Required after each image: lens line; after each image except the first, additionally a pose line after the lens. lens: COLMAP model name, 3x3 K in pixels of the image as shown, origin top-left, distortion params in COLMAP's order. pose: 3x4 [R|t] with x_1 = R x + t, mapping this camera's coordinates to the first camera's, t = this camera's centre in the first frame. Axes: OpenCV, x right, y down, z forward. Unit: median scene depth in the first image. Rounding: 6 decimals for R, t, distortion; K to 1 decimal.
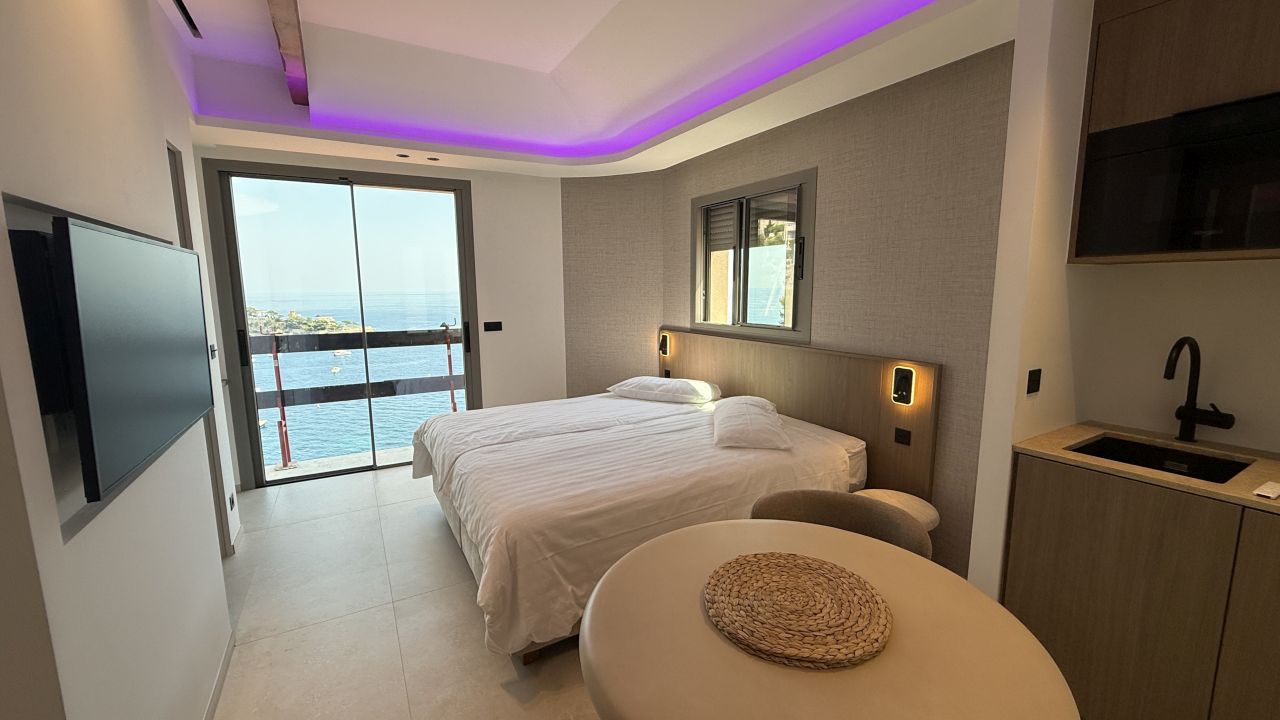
lens RADIAL K [[504.5, 0, 638.9], [0, 504.5, 357.1], [0, 0, 1]] dist [-0.000130, -0.000007]
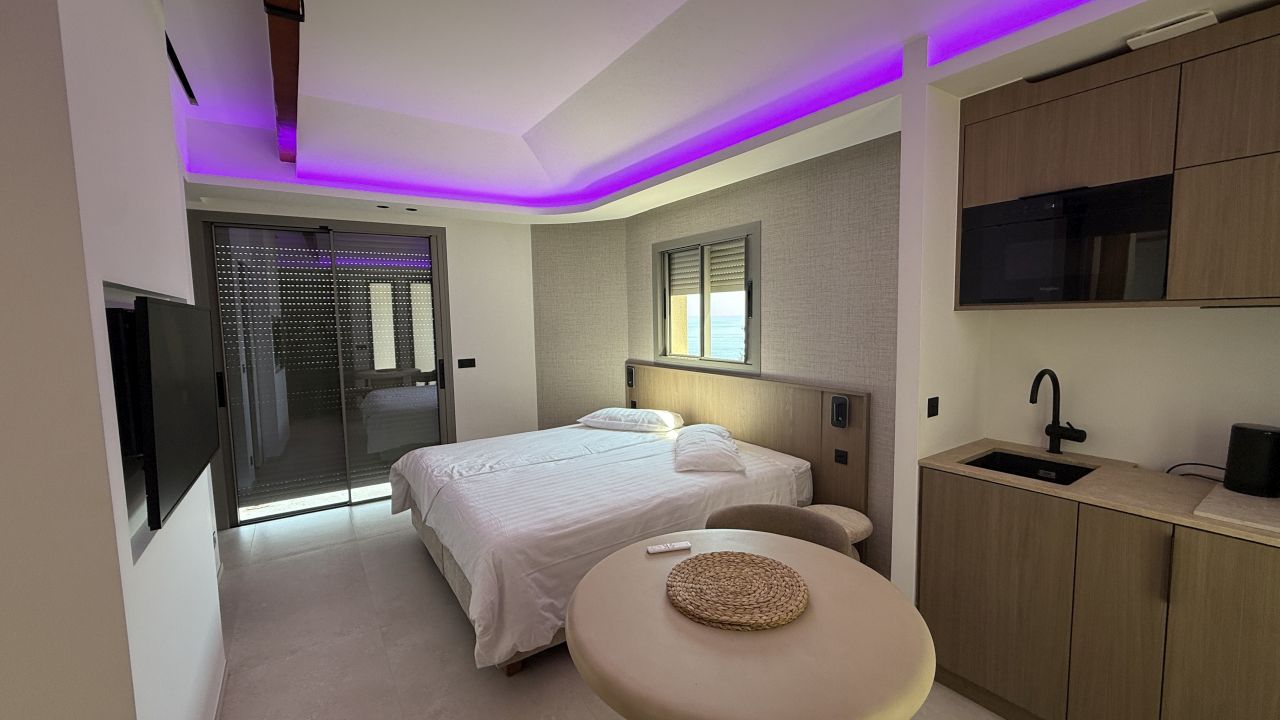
lens RADIAL K [[504.5, 0, 638.9], [0, 504.5, 357.1], [0, 0, 1]] dist [-0.000130, -0.000007]
pose [[0.997657, -0.016782, 0.066322, -0.002899], [0.020509, 0.998224, -0.055930, -0.013402], [-0.065266, 0.057159, 0.996229, -0.122669]]
